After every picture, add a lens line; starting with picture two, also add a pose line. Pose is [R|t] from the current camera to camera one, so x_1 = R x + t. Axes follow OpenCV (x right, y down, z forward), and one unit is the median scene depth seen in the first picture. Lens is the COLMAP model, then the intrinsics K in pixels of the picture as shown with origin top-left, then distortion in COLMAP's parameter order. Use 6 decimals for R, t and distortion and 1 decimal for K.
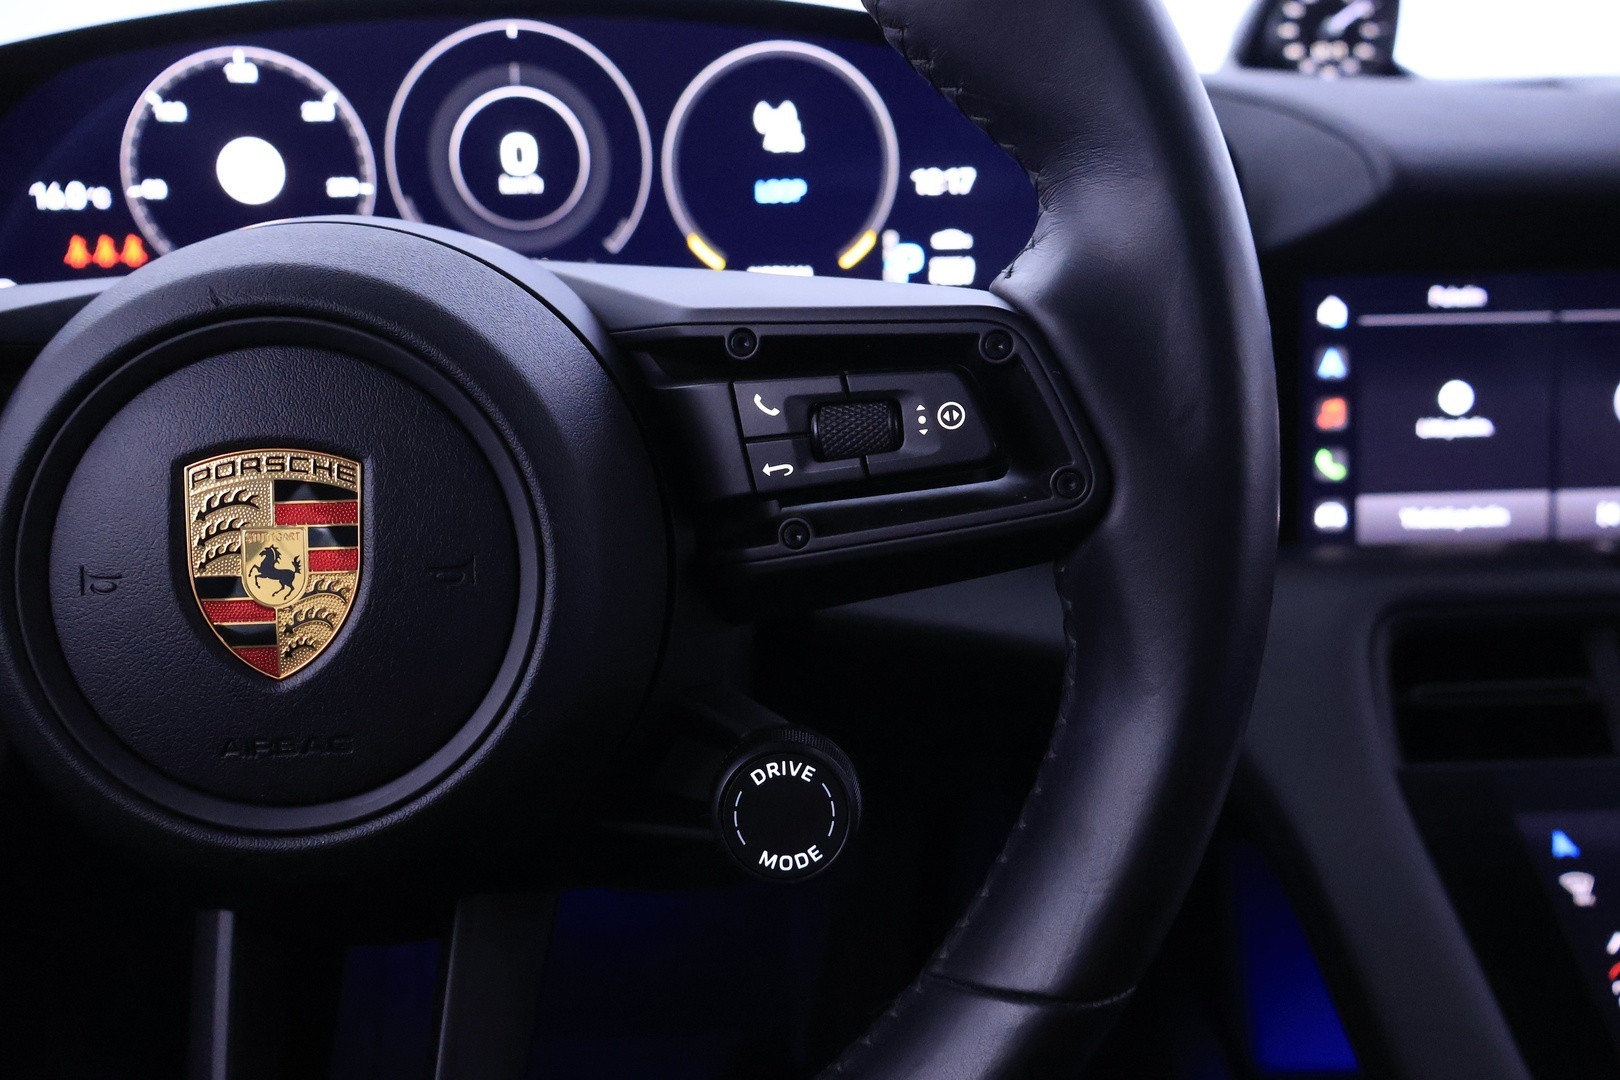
lens RADIAL K [[1366.4, 0, 812.4], [0, 1366.4, 543.5], [0, 0, 1]] dist [-0.005834, 0.005885]
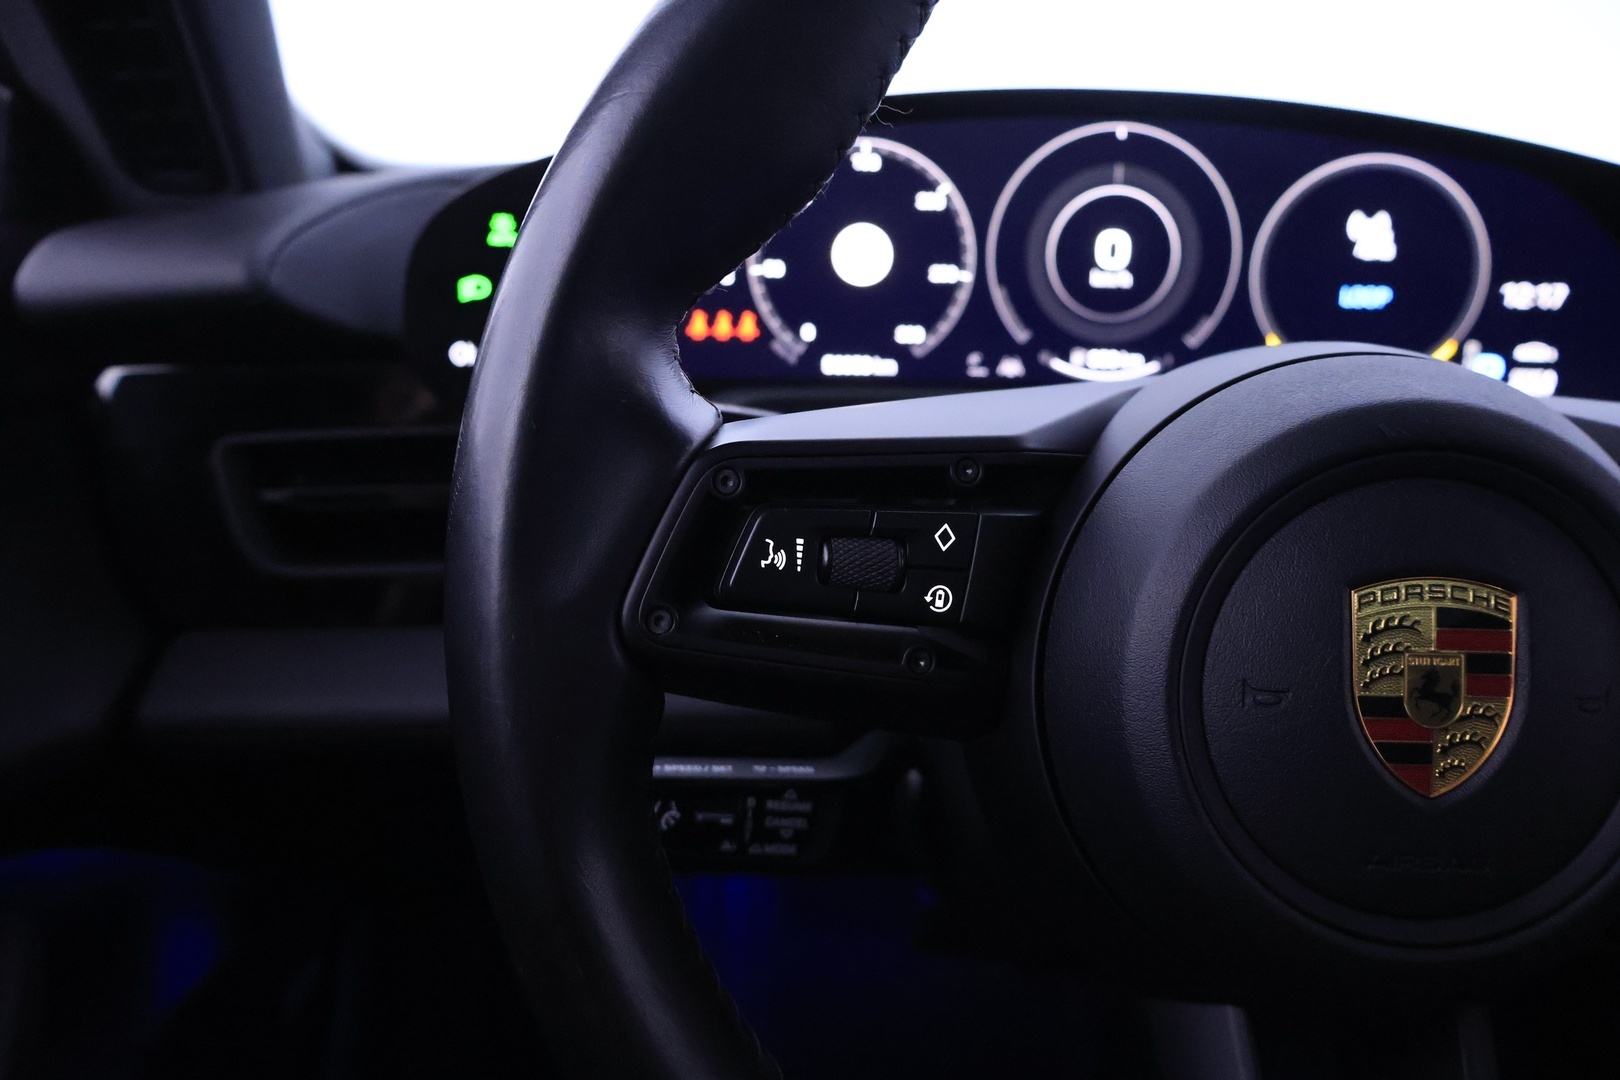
lens RADIAL K [[1366.4, 0, 808.5], [0, 1366.4, 545.1], [0, 0, 1]] dist [-0.005834, 0.005885]
pose [[0.998055, 0.052507, -0.033608, -0.404456], [-0.053623, 0.998009, -0.033210, -0.016019], [0.031797, 0.034947, 0.998883, -0.031239]]
